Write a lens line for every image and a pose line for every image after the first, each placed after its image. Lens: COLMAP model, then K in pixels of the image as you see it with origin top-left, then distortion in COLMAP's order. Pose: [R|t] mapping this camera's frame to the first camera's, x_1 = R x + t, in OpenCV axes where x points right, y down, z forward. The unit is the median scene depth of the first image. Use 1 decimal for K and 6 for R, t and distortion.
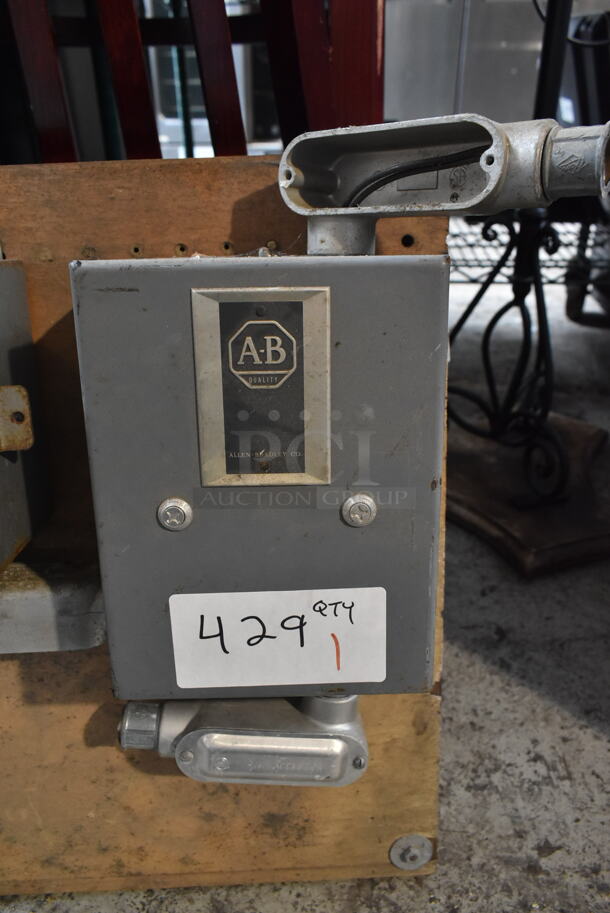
lens RADIAL K [[687.8, 0, 303.2], [0, 687.8, 457.0], [0, 0, 1]] dist [-0.022971, 0.012512]
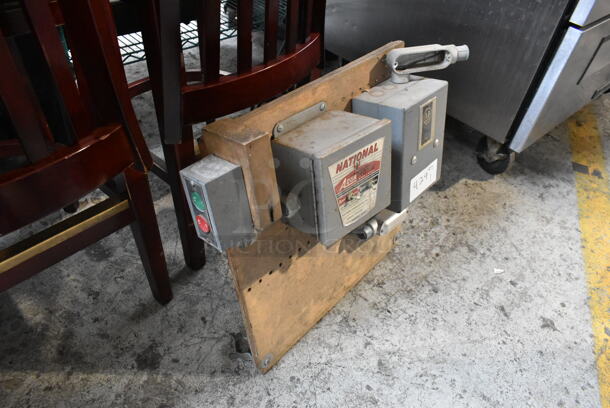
lens RADIAL K [[459.5, 0, 302.7], [0, 459.5, 204.7], [0, 0, 1]] dist [-0.022971, 0.012512]
pose [[0.677248, -0.437803, 0.591323, -1.501386], [0.274932, 0.896063, 0.348544, -0.515211], [-0.682457, -0.073478, 0.727223, -0.345703]]
